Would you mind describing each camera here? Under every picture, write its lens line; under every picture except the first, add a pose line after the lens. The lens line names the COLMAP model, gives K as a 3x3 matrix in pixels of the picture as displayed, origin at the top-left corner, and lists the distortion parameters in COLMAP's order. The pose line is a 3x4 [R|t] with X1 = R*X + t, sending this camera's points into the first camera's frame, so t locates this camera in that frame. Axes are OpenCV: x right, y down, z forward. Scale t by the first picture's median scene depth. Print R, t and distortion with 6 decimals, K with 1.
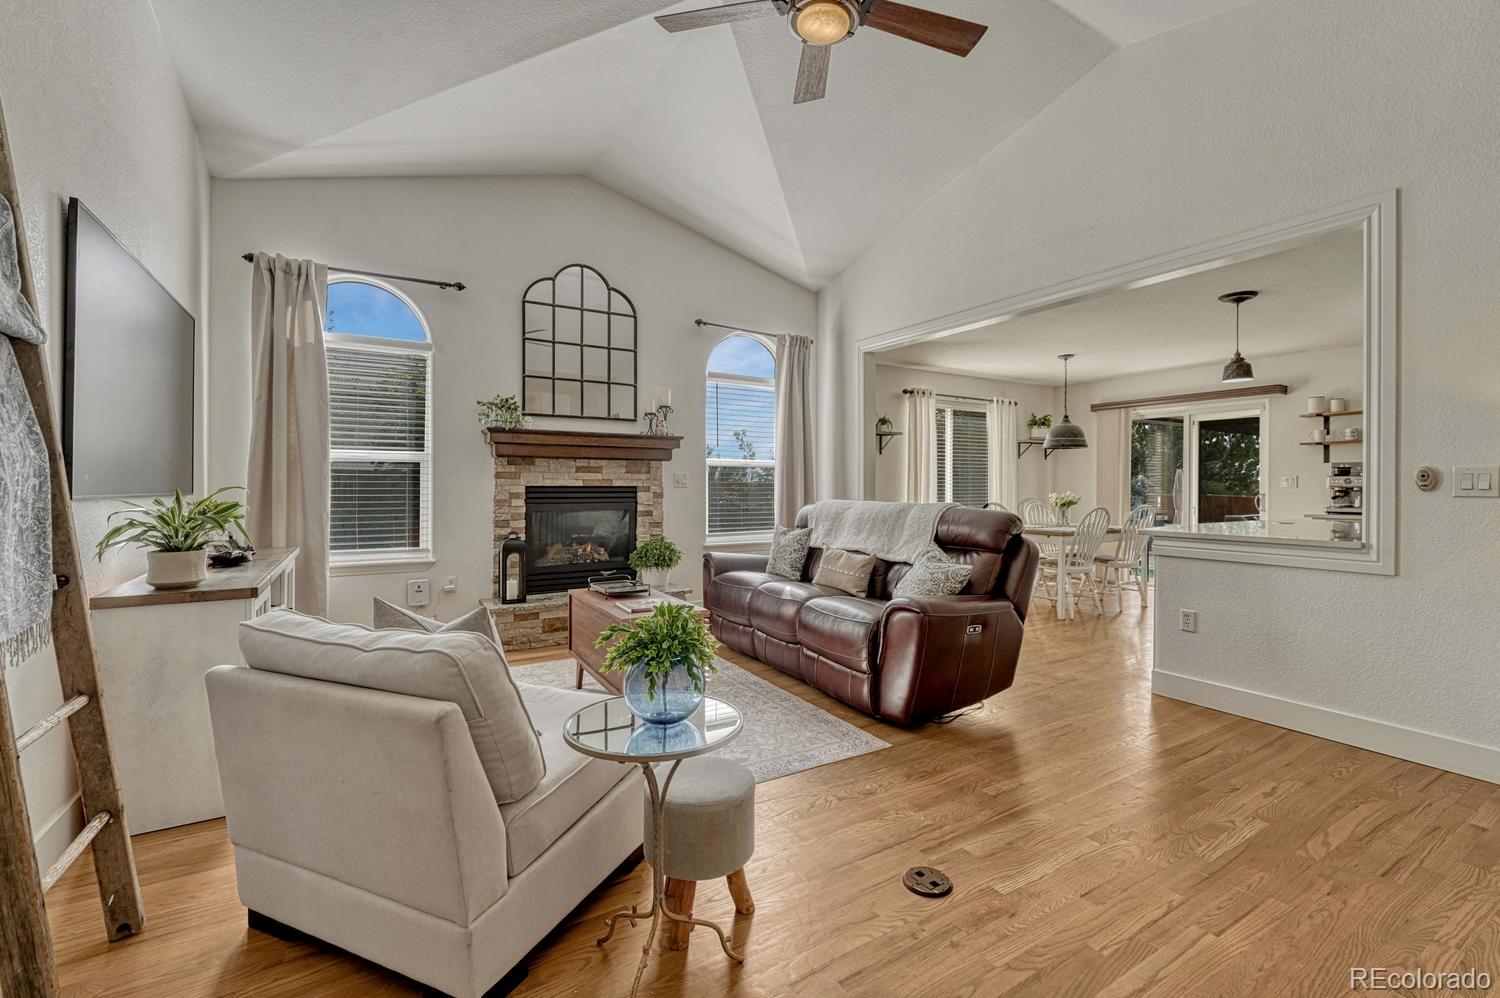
lens RADIAL K [[621.7, 0, 748.8], [0, 621.7, 500.6], [0, 0, 1]] dist [-0.002938, -0.000516]
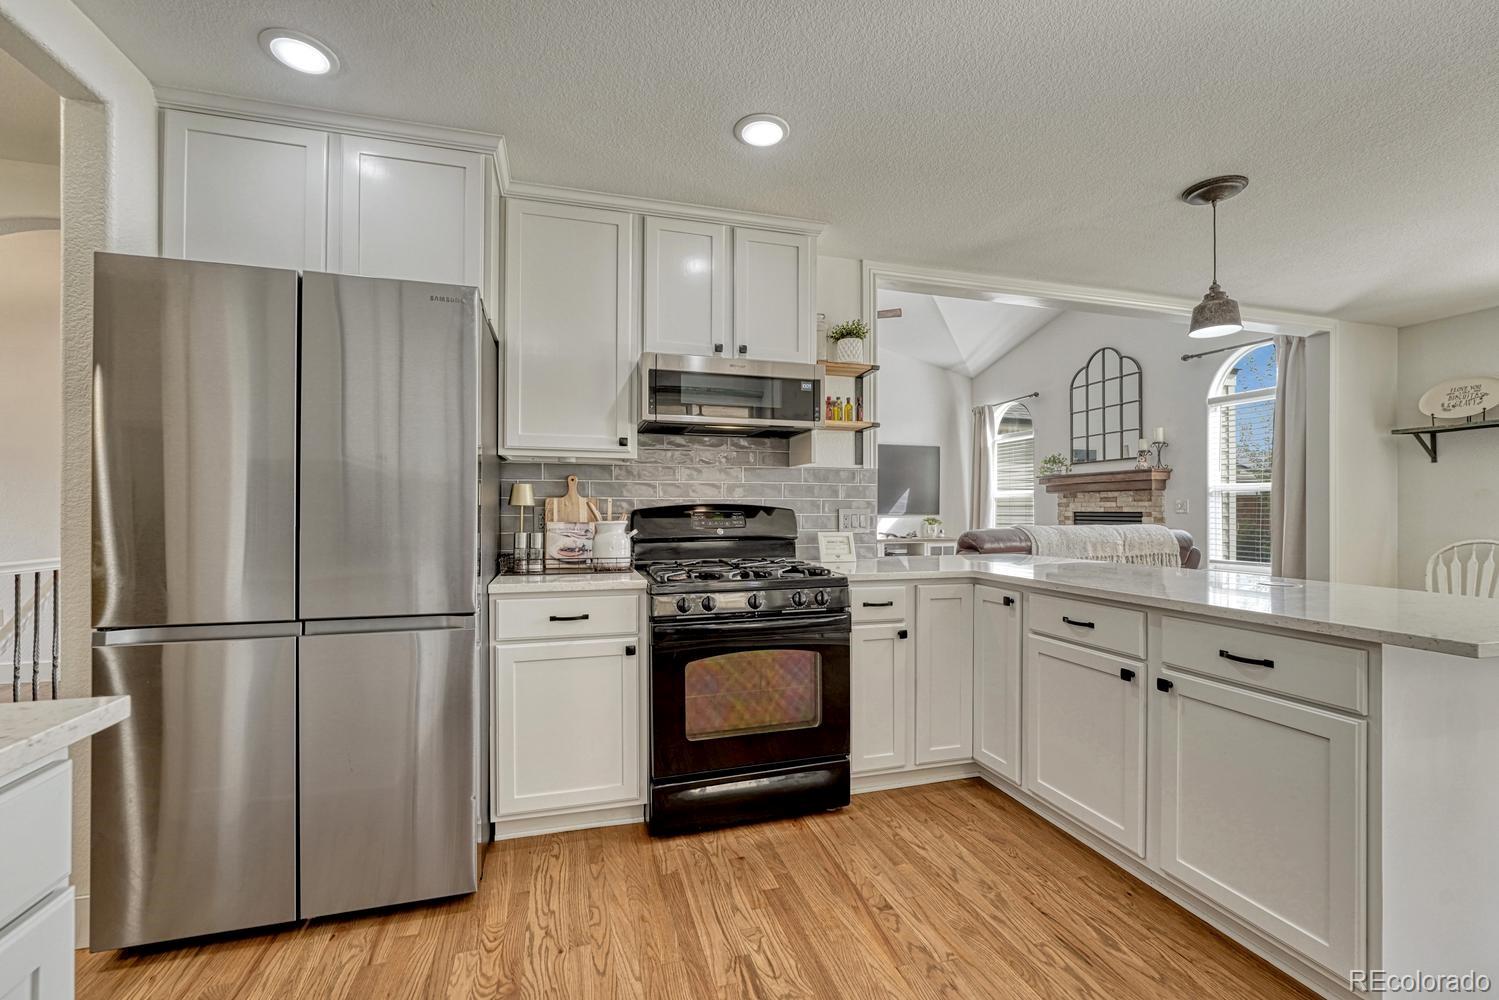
lens RADIAL K [[627.0, 0, 754.5], [0, 627.0, 505.9], [0, 0, 1]] dist [-0.010753, 0.001571]
pose [[-0.246588, -0.008816, -0.969080, 1.137919], [-0.028136, 0.999602, -0.001934, -0.011325], [0.968712, 0.026789, -0.246738, 0.554419]]
